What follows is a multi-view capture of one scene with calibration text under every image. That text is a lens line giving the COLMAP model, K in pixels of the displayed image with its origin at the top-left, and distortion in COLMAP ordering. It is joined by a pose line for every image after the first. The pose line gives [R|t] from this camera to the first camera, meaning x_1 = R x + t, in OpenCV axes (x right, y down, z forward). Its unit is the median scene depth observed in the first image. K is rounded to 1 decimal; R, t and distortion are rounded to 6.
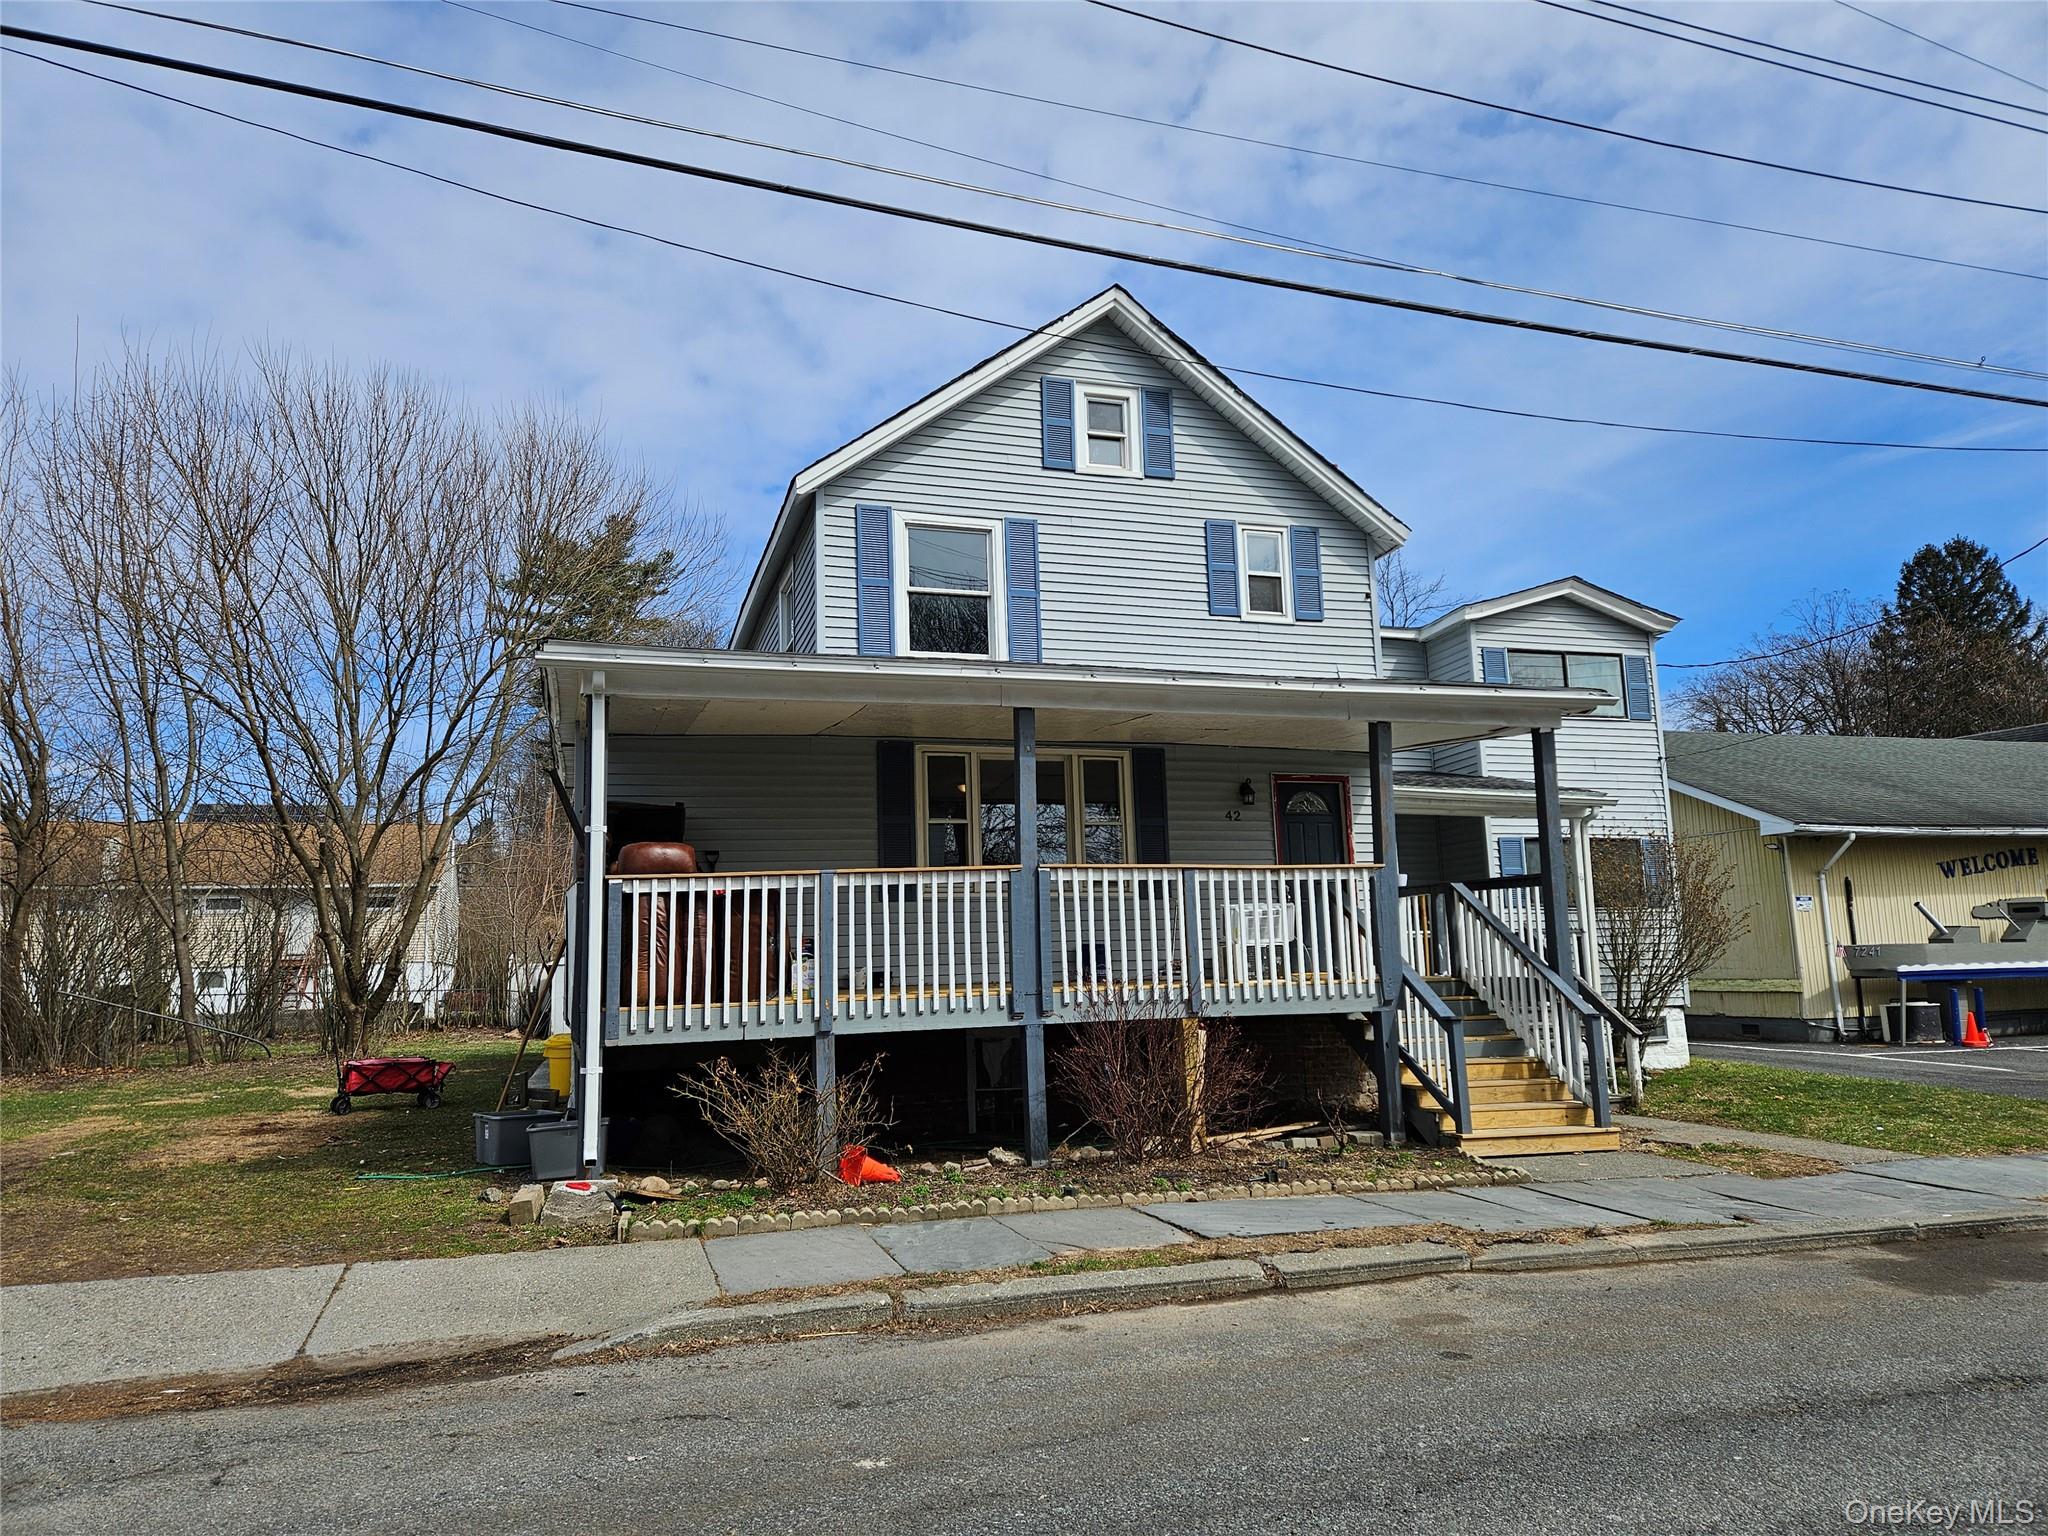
lens RADIAL K [[1374.1, 0, 1056.2], [0, 1374.1, 717.9], [0, 0, 1]] dist [0.052842, -0.034955]
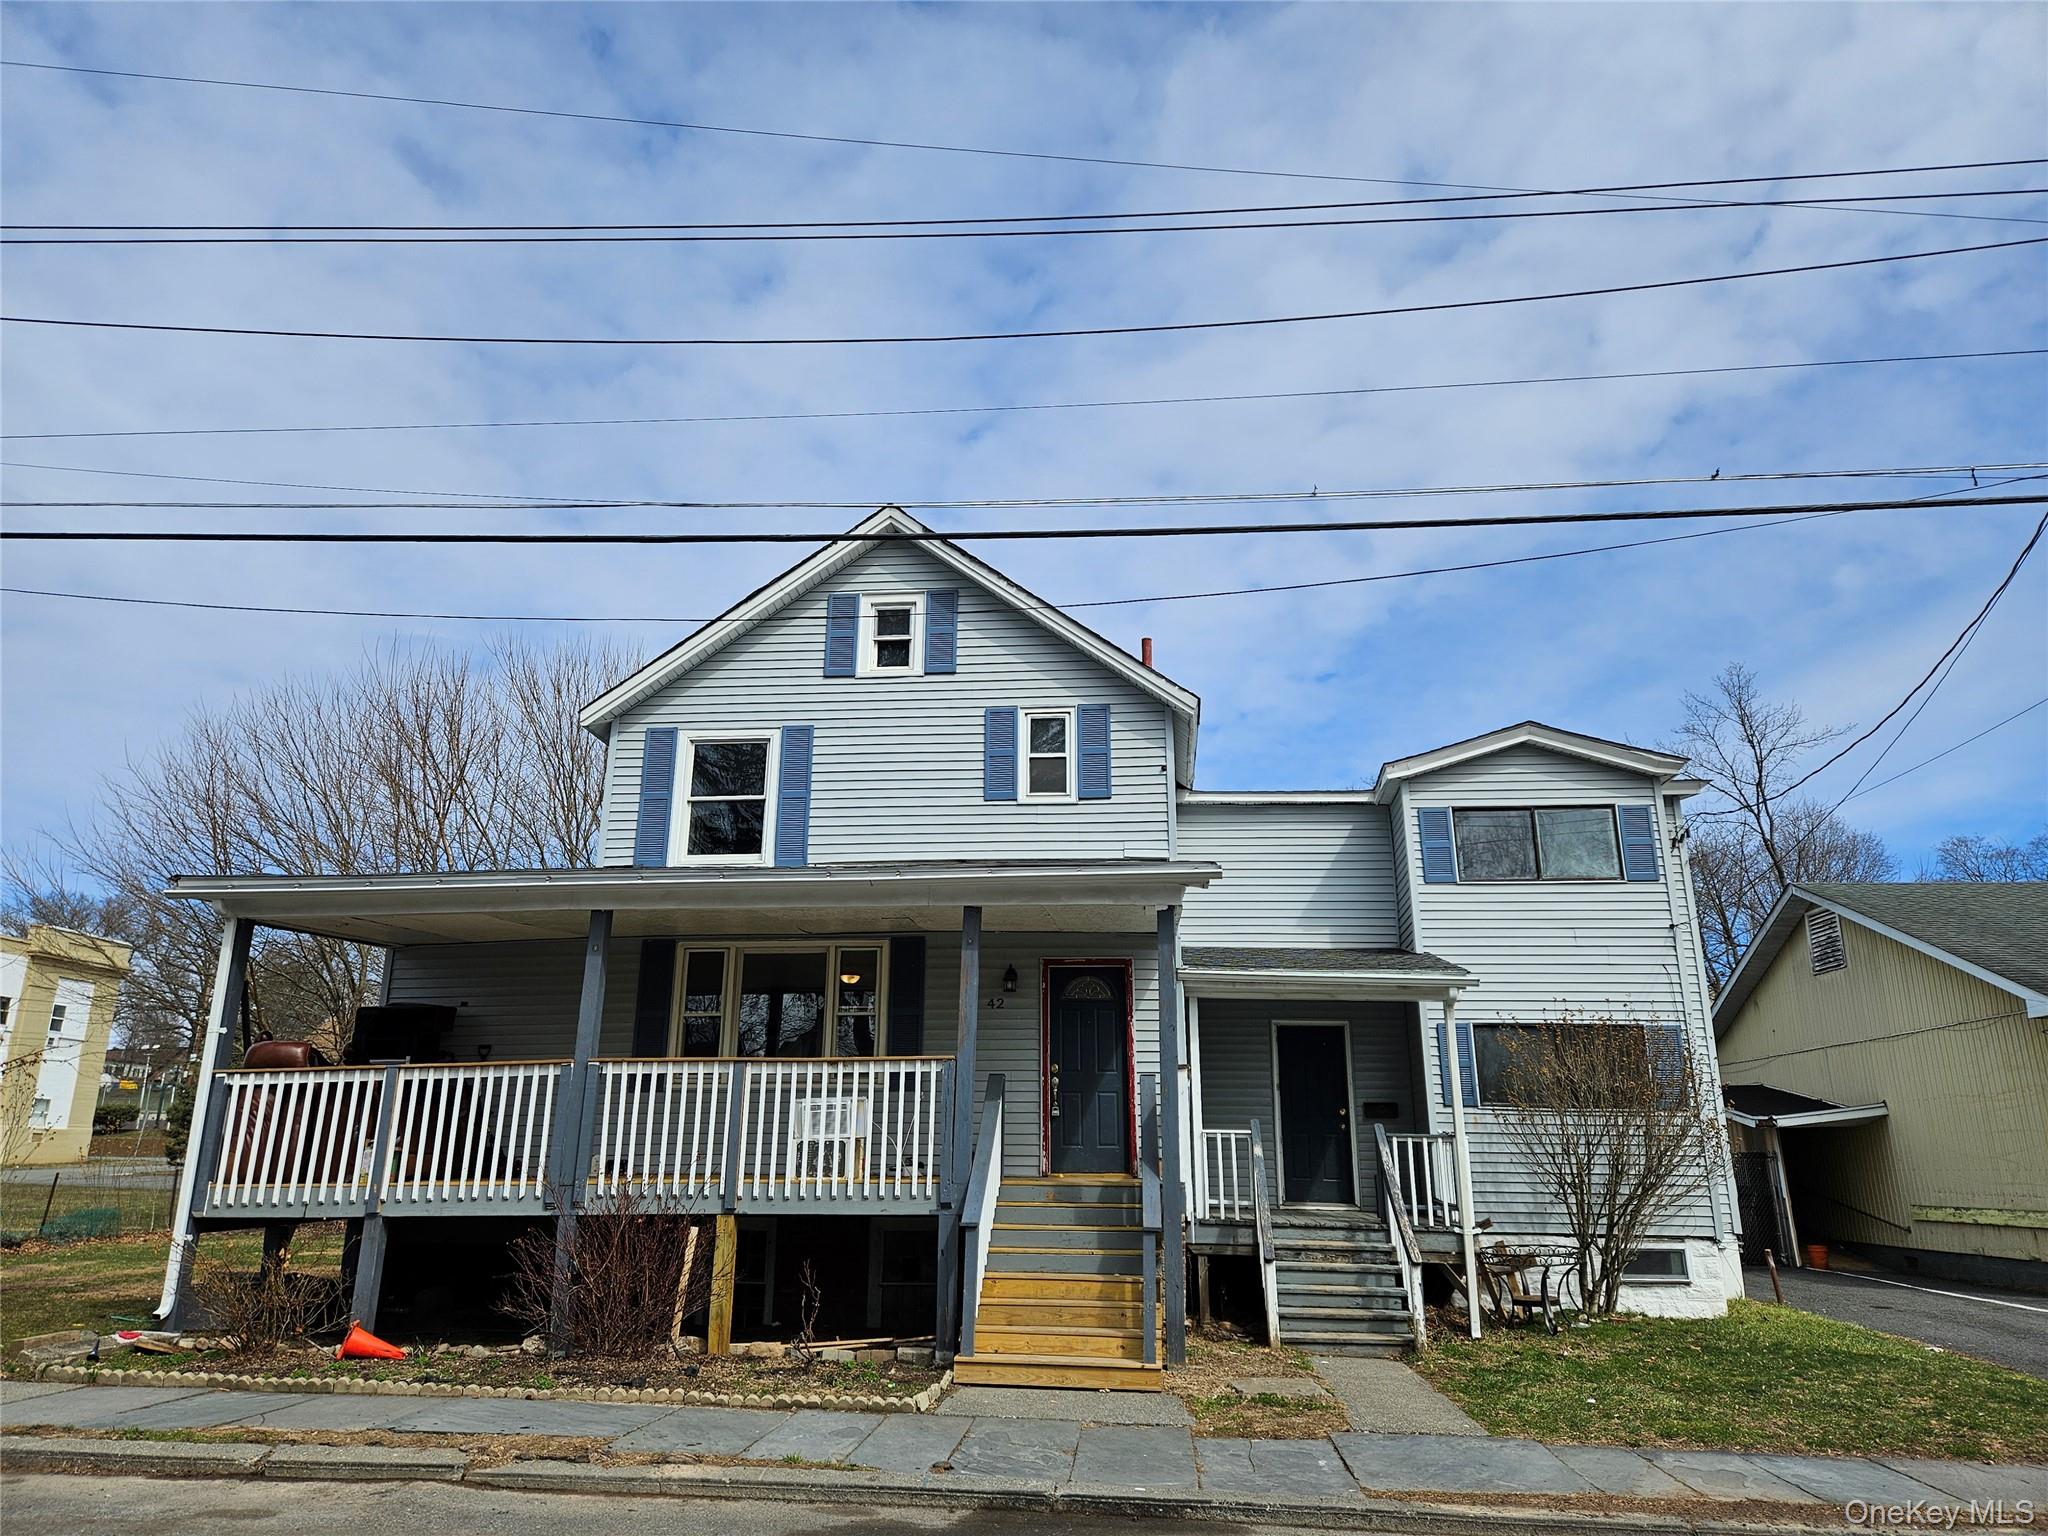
lens RADIAL K [[1374.1, 0, 1060.8], [0, 1374.1, 683.8], [0, 0, 1]] dist [0.052842, -0.034955]
pose [[0.917542, -0.100802, -0.384650, 0.586010], [0.041468, 0.986317, -0.159558, 0.004405], [0.395471, 0.130450, 0.909167, 0.091421]]
